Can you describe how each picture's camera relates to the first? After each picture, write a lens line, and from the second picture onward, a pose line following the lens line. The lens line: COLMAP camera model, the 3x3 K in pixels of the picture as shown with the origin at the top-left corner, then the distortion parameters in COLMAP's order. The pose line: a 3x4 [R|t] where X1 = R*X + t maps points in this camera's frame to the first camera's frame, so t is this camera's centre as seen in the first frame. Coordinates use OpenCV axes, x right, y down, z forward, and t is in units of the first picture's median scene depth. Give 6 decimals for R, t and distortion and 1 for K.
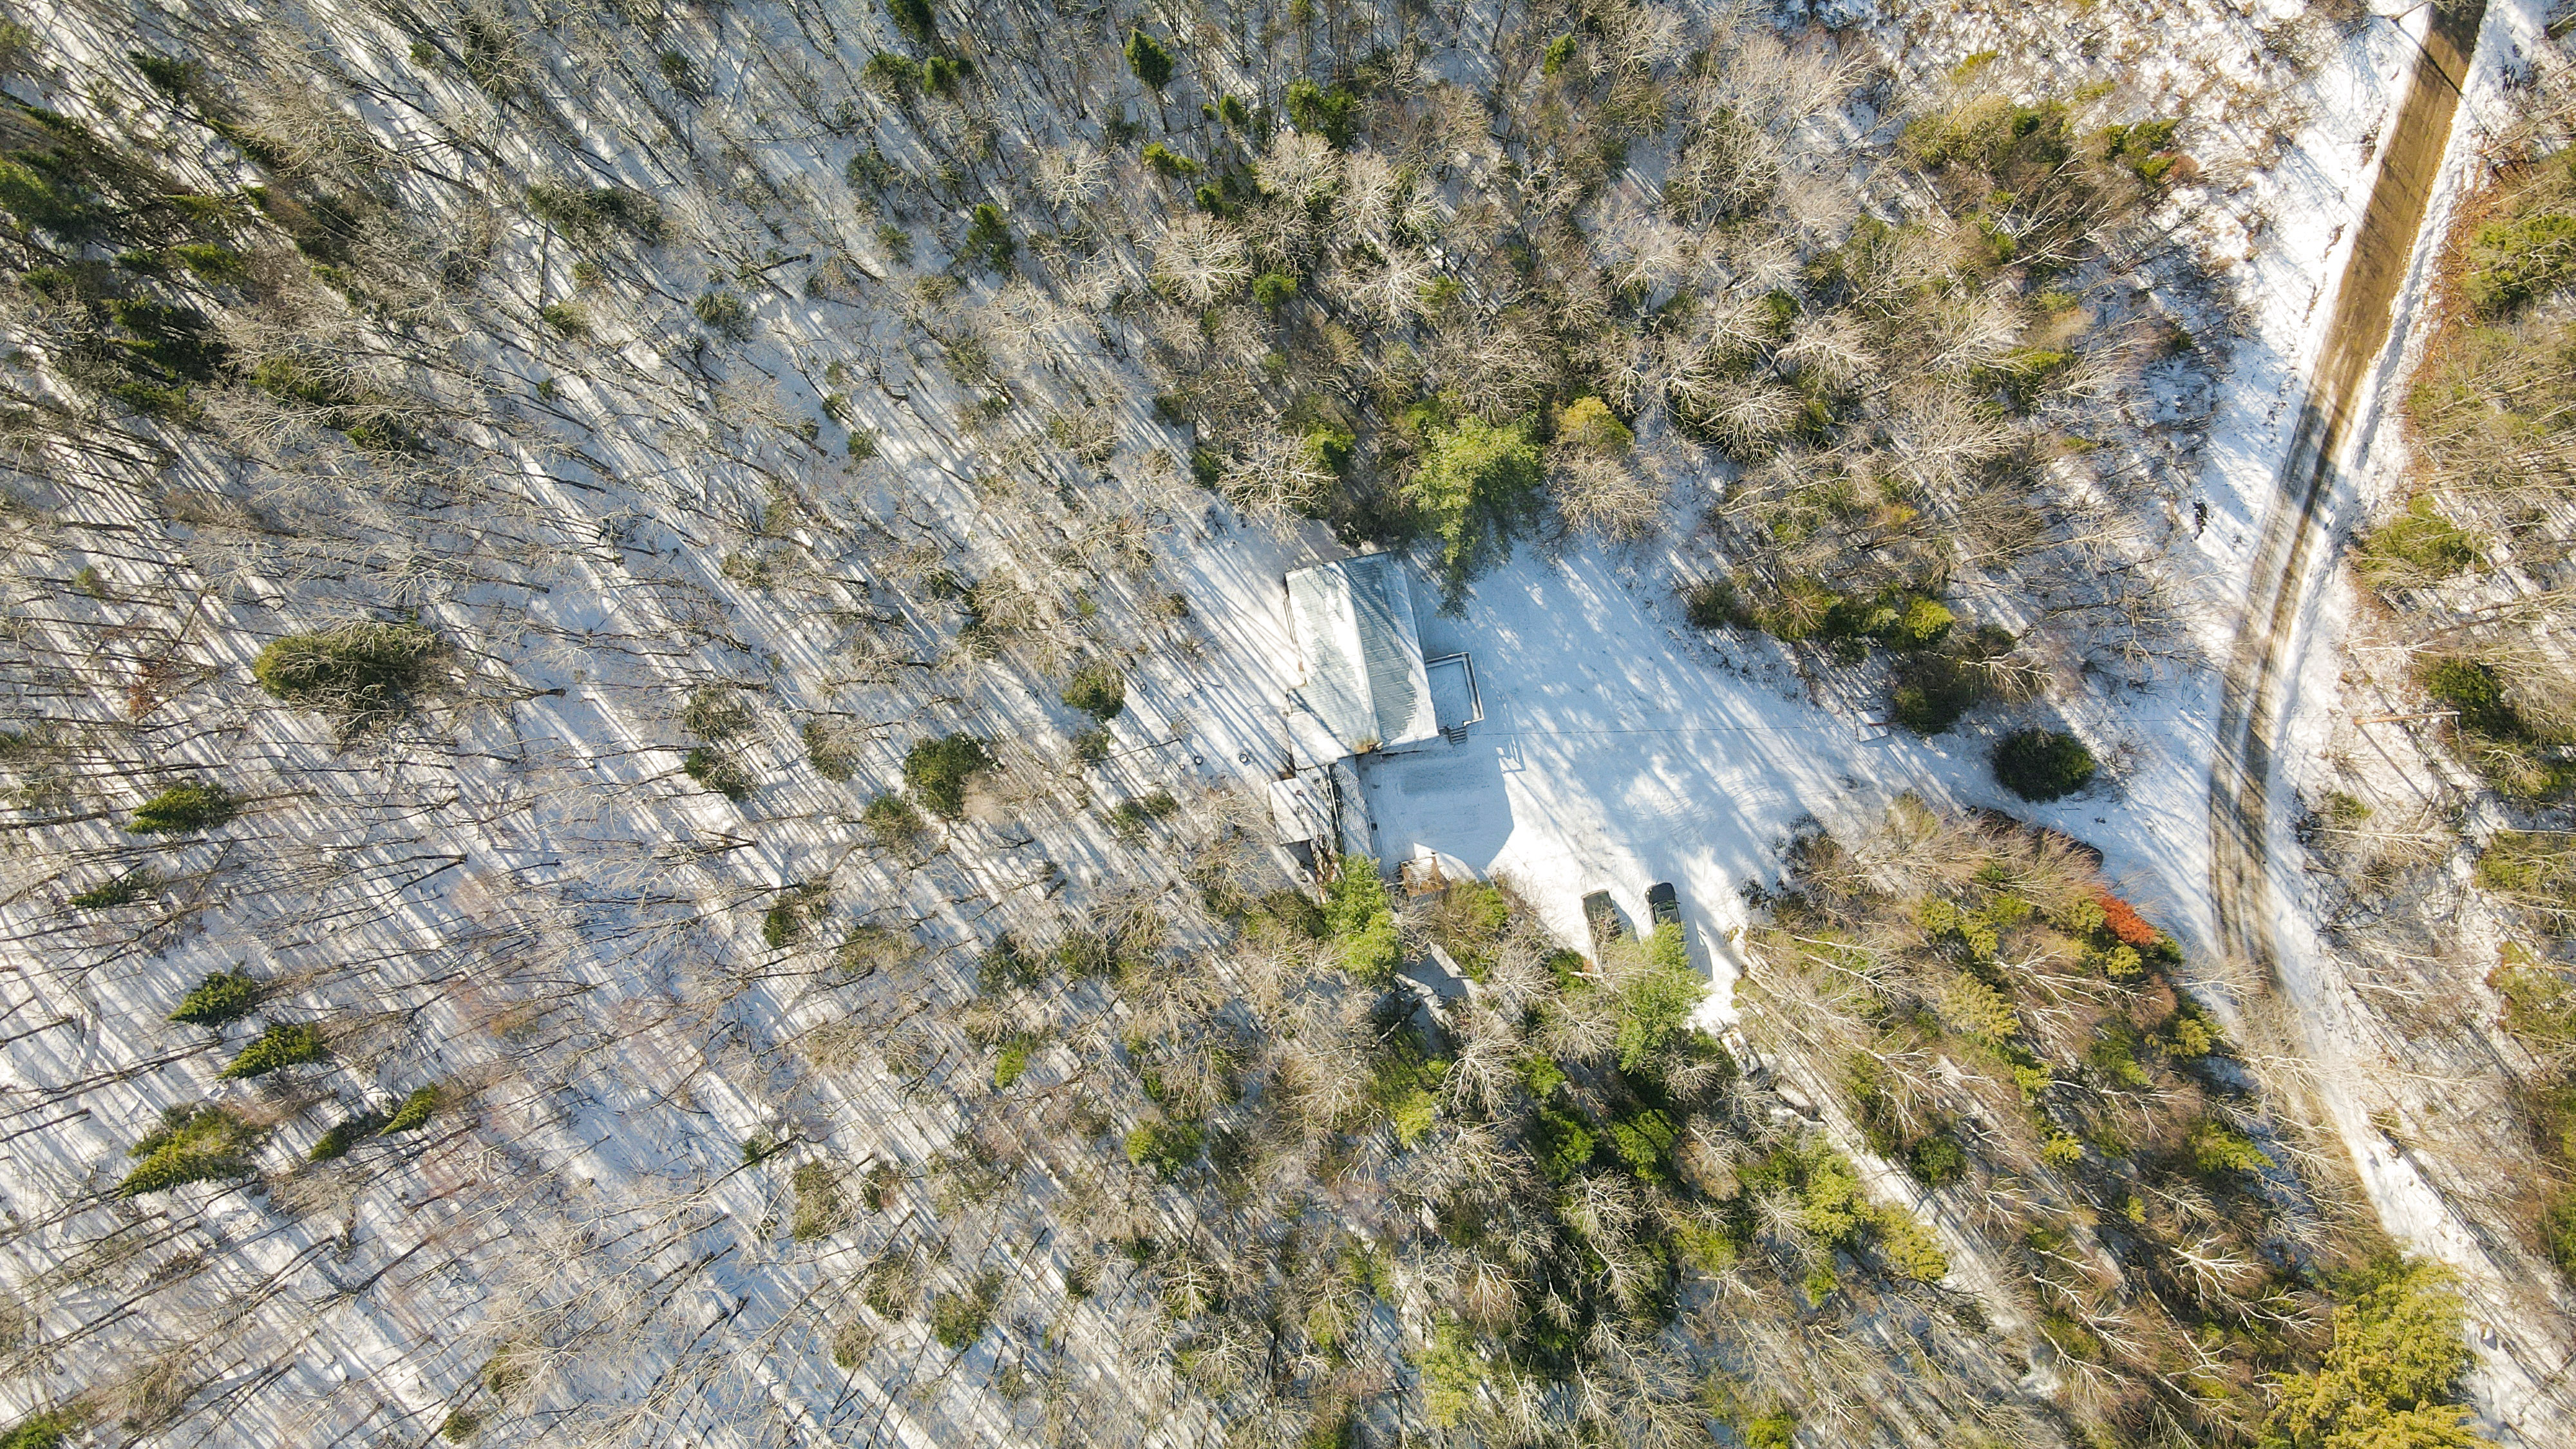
lens RADIAL K [[1811.1, 0, 1333.8], [0, 1811.1, 729.3], [0, 0, 1]] dist [-0.000217, 0.000930]
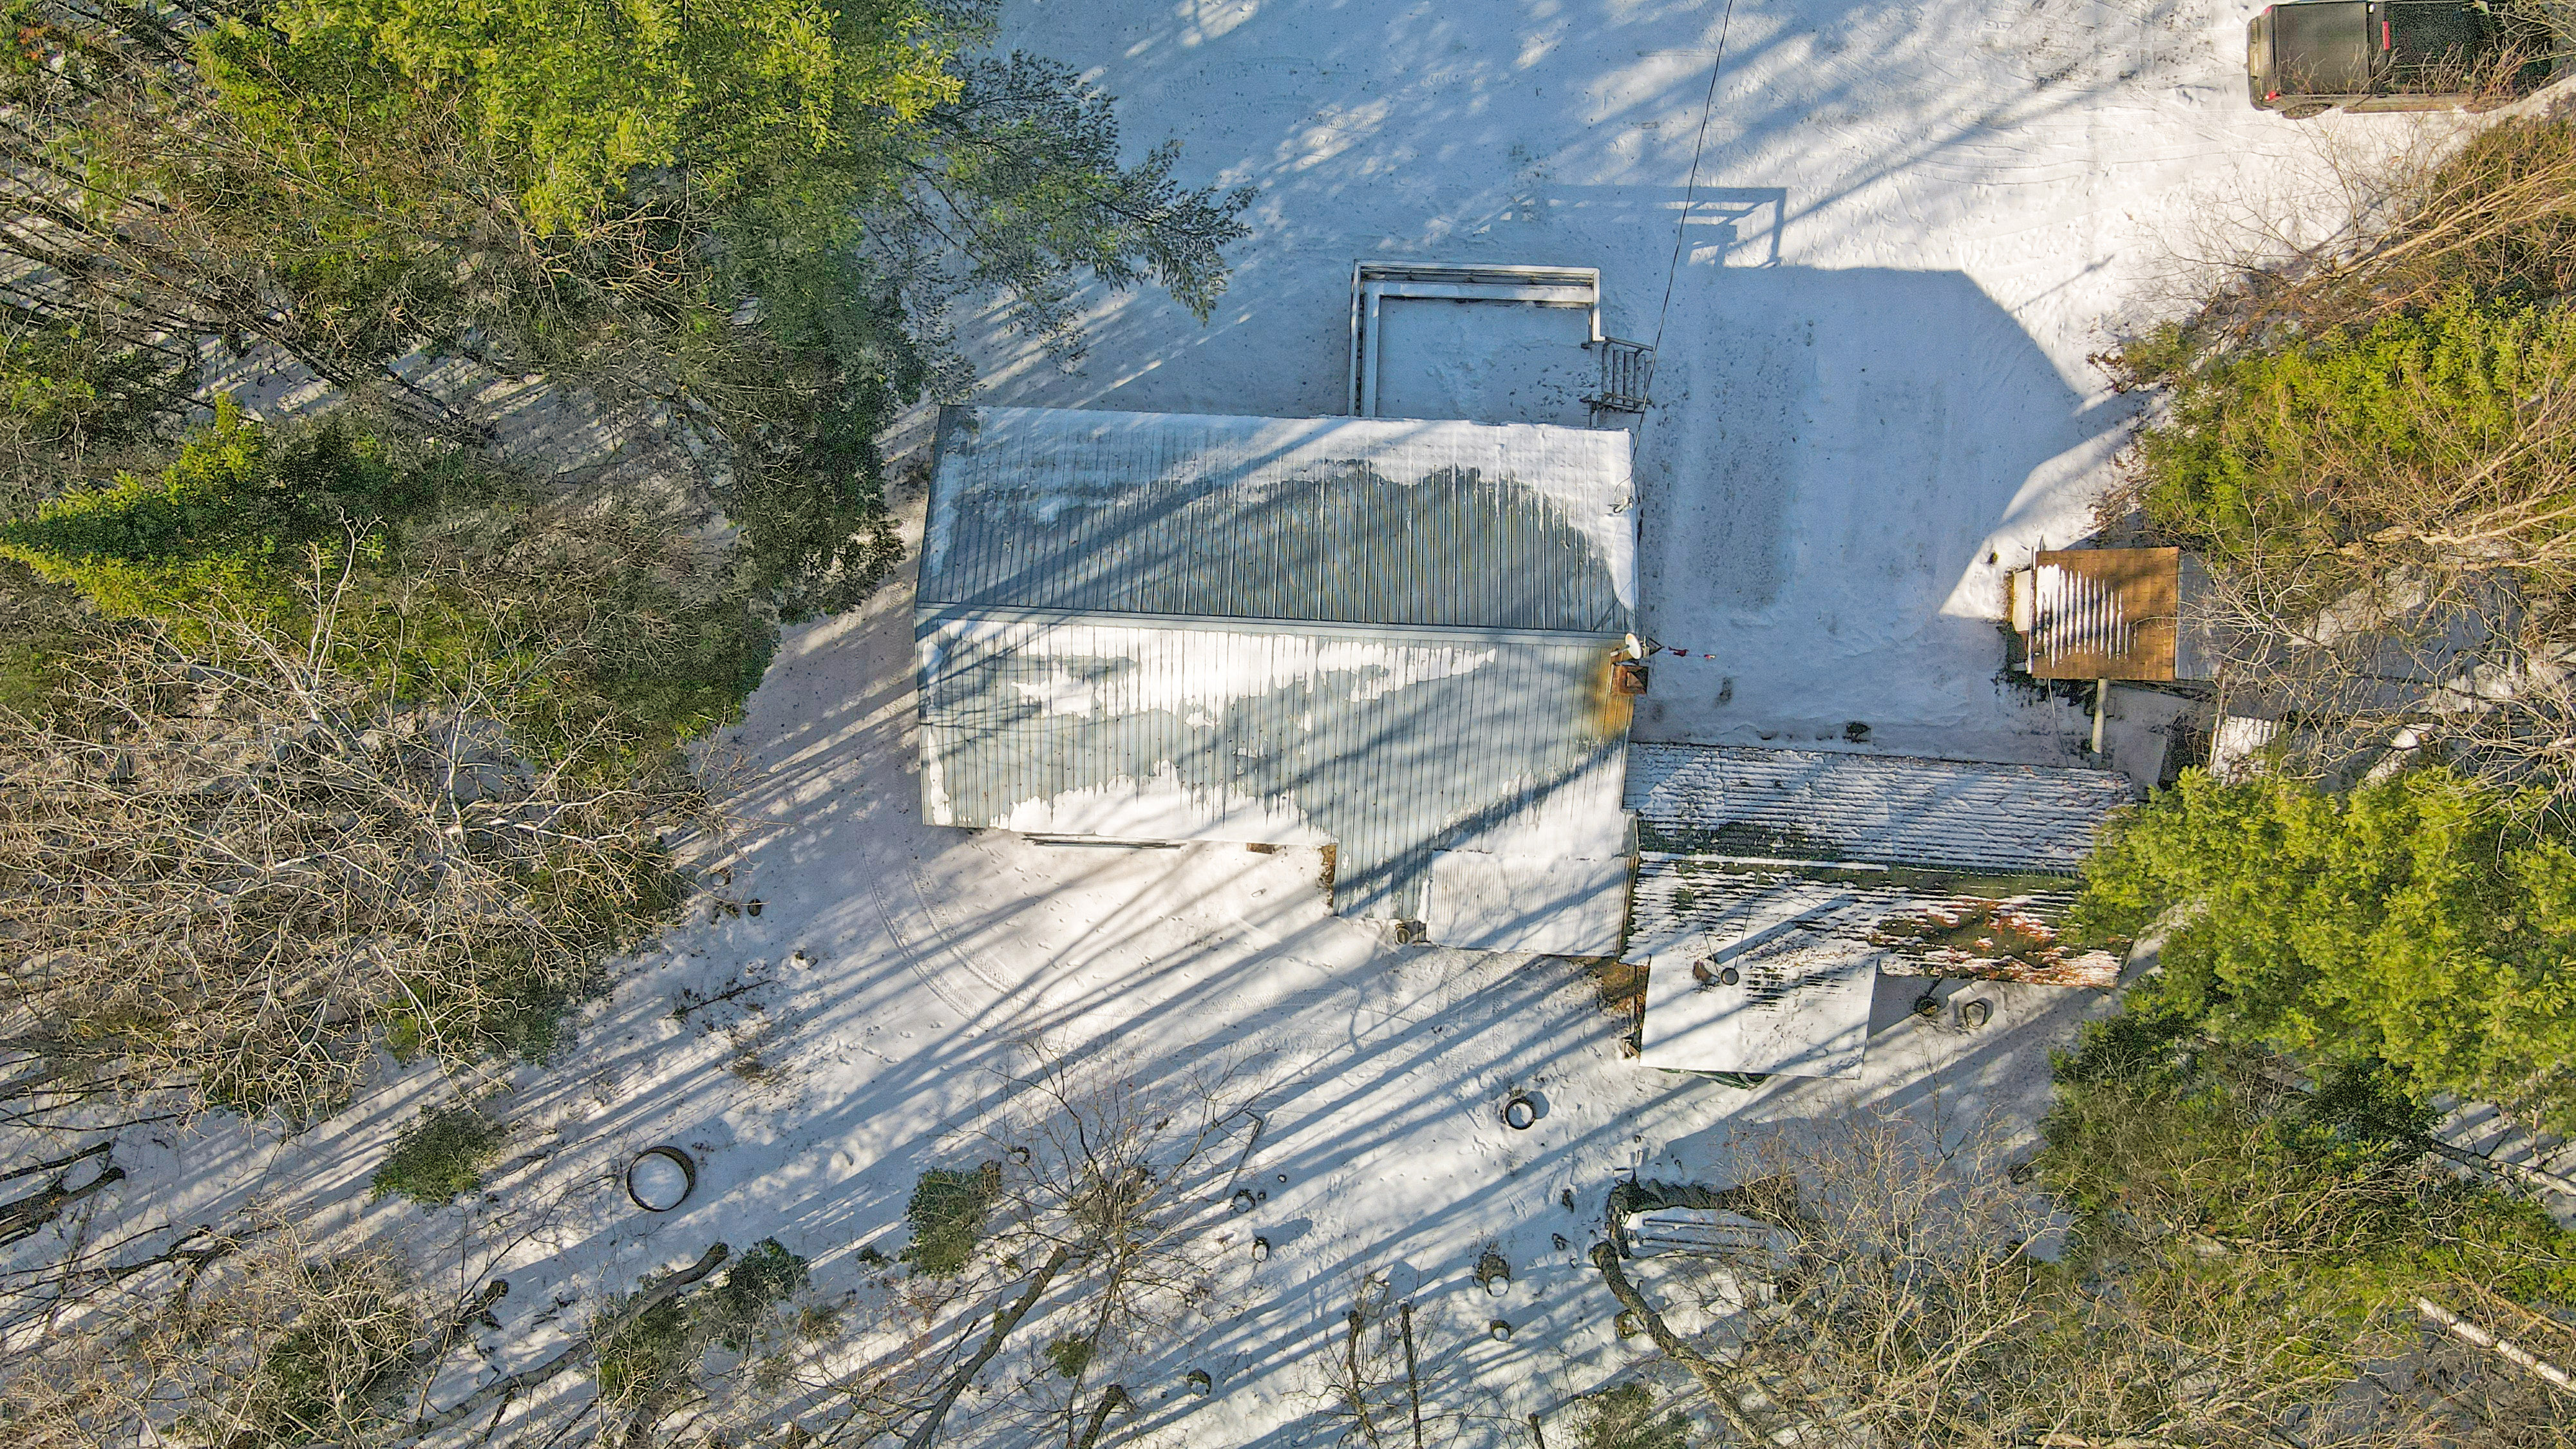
lens RADIAL K [[1886.7, 0, 1290.5], [0, 1886.7, 725.2], [0, 0, 1]] dist [-0.004181, -0.004099]
pose [[0.247493, -0.968561, -0.025233, 0.008743], [0.968826, 0.247094, 0.017924, -0.040407], [-0.011125, -0.028882, 0.999521, 0.707158]]
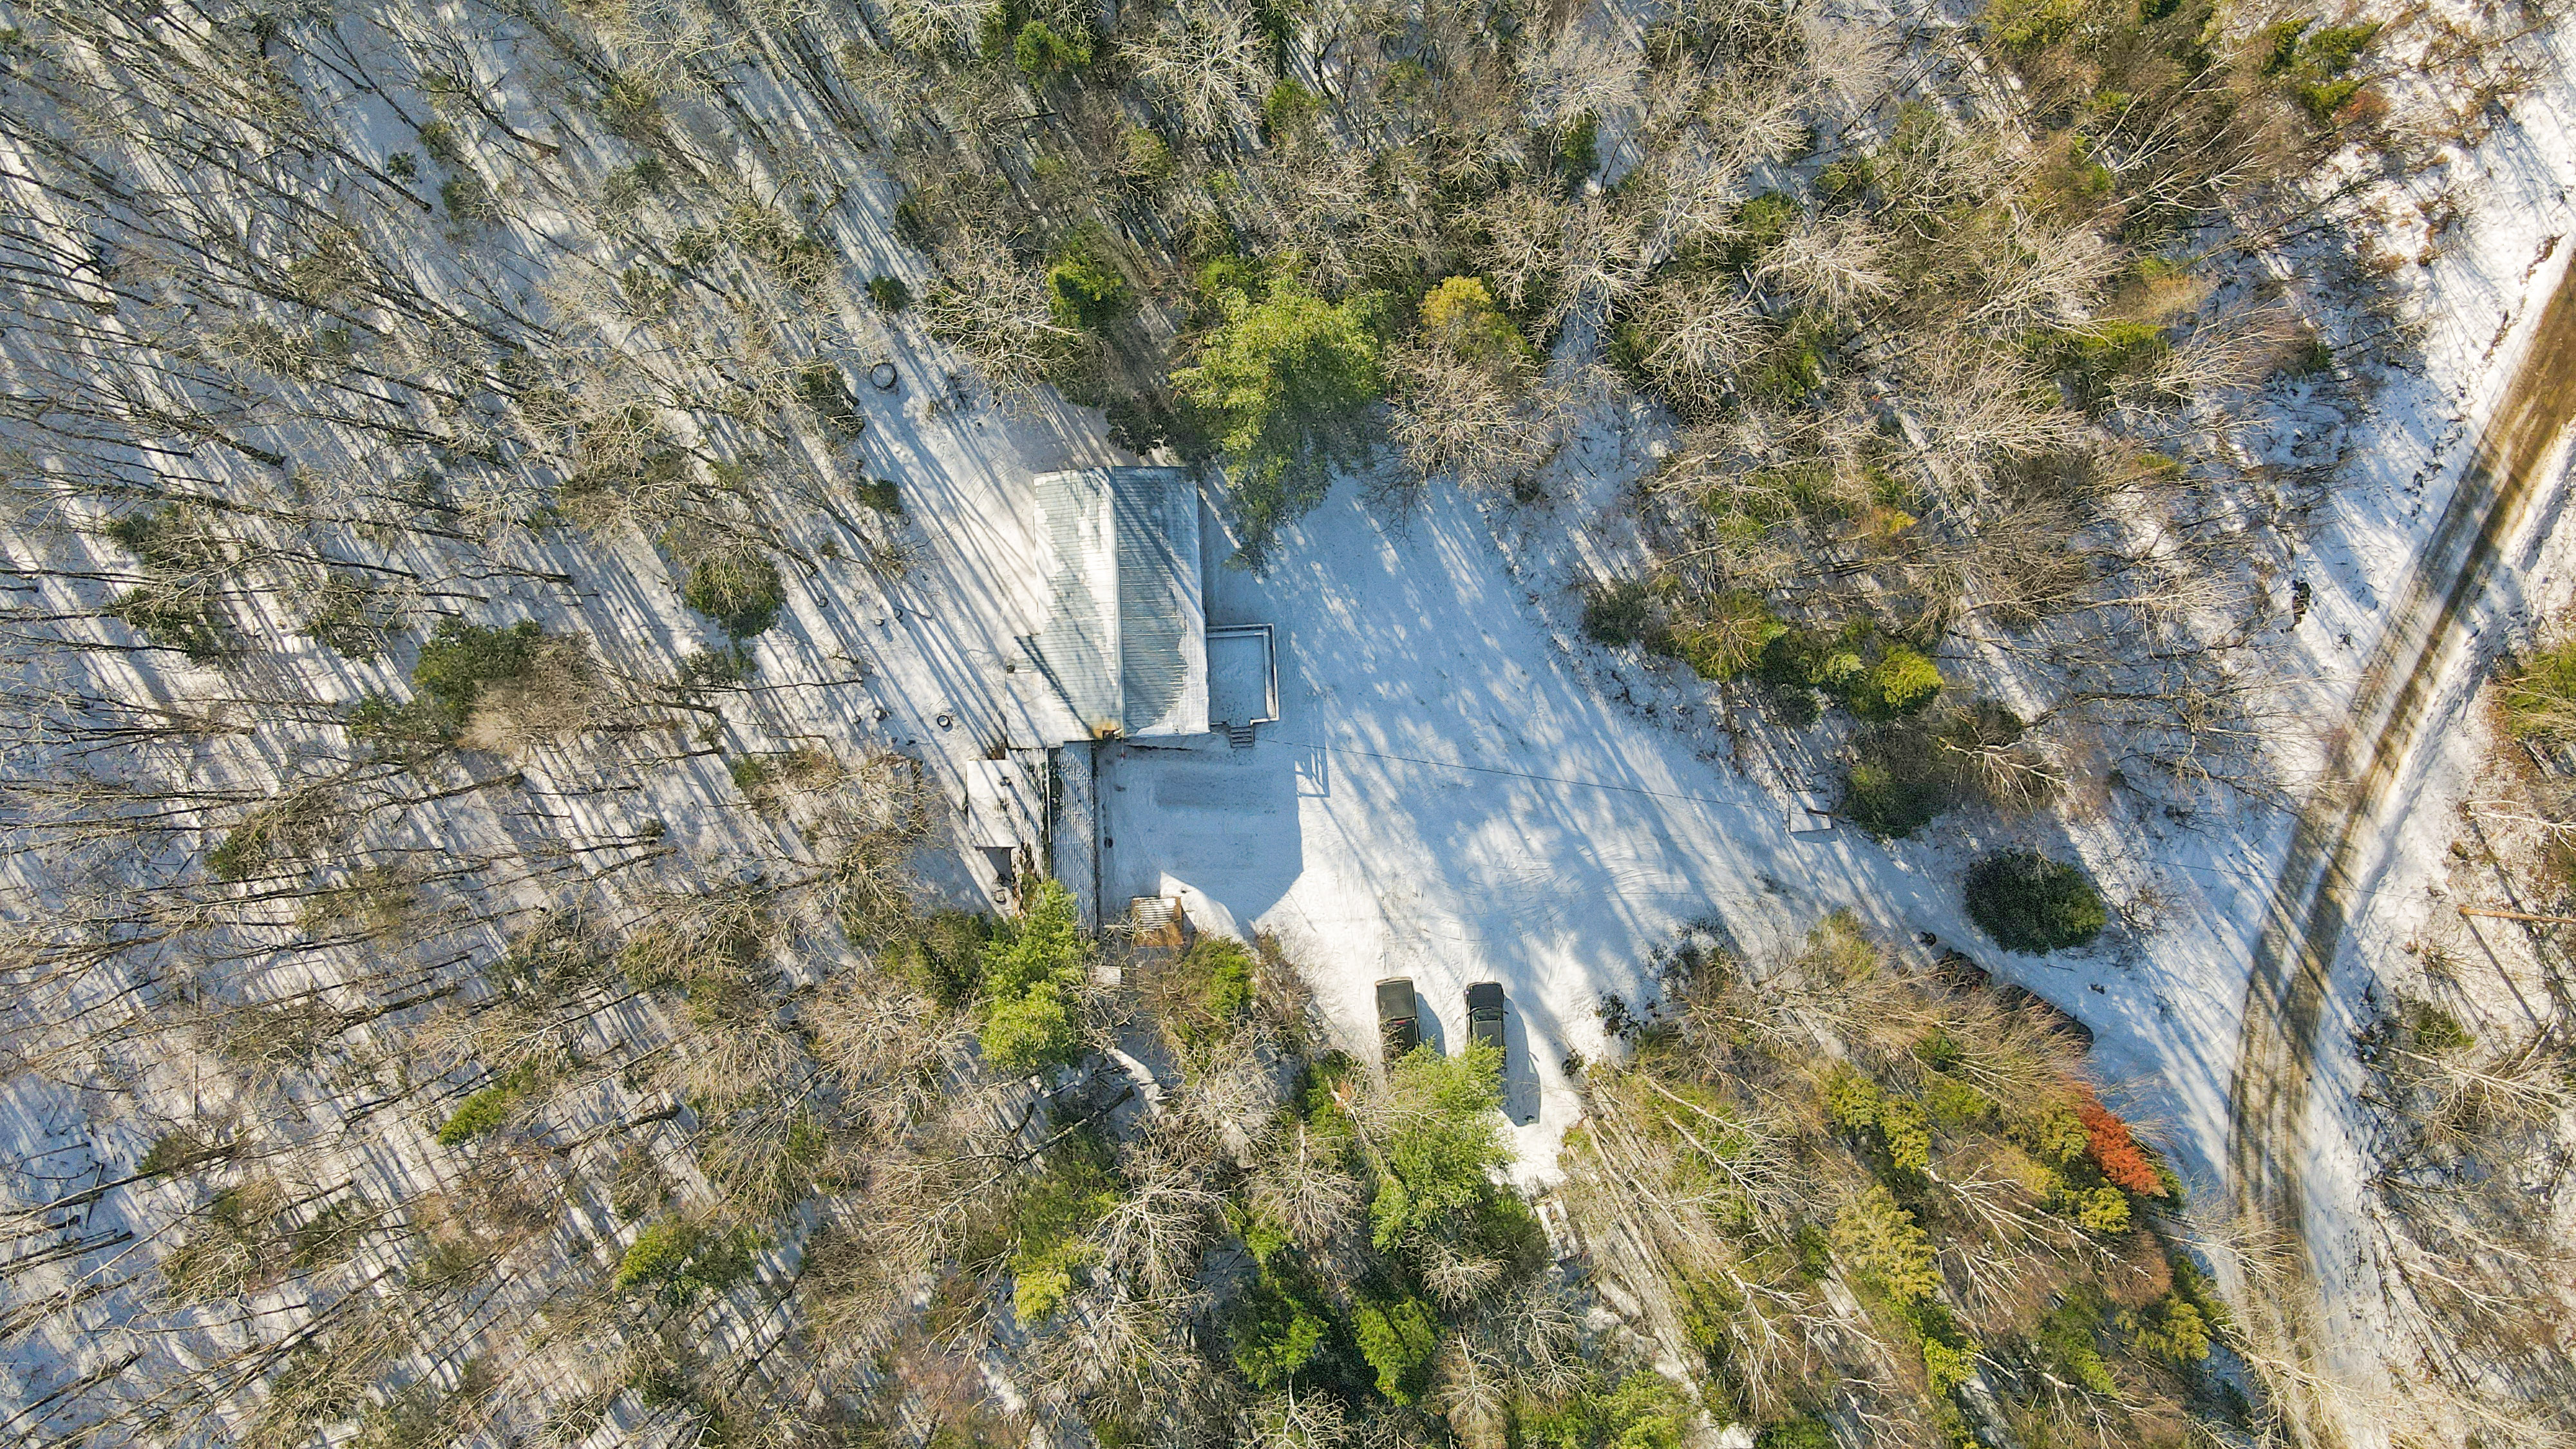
lens RADIAL K [[1886.7, 0, 1290.5], [0, 1886.7, 725.2], [0, 0, 1]] dist [-0.004181, -0.004099]
pose [[0.987455, 0.157883, -0.002323, 0.089193], [-0.157832, 0.987354, 0.014850, -0.014958], [0.004638, -0.014297, 0.999887, 0.248191]]
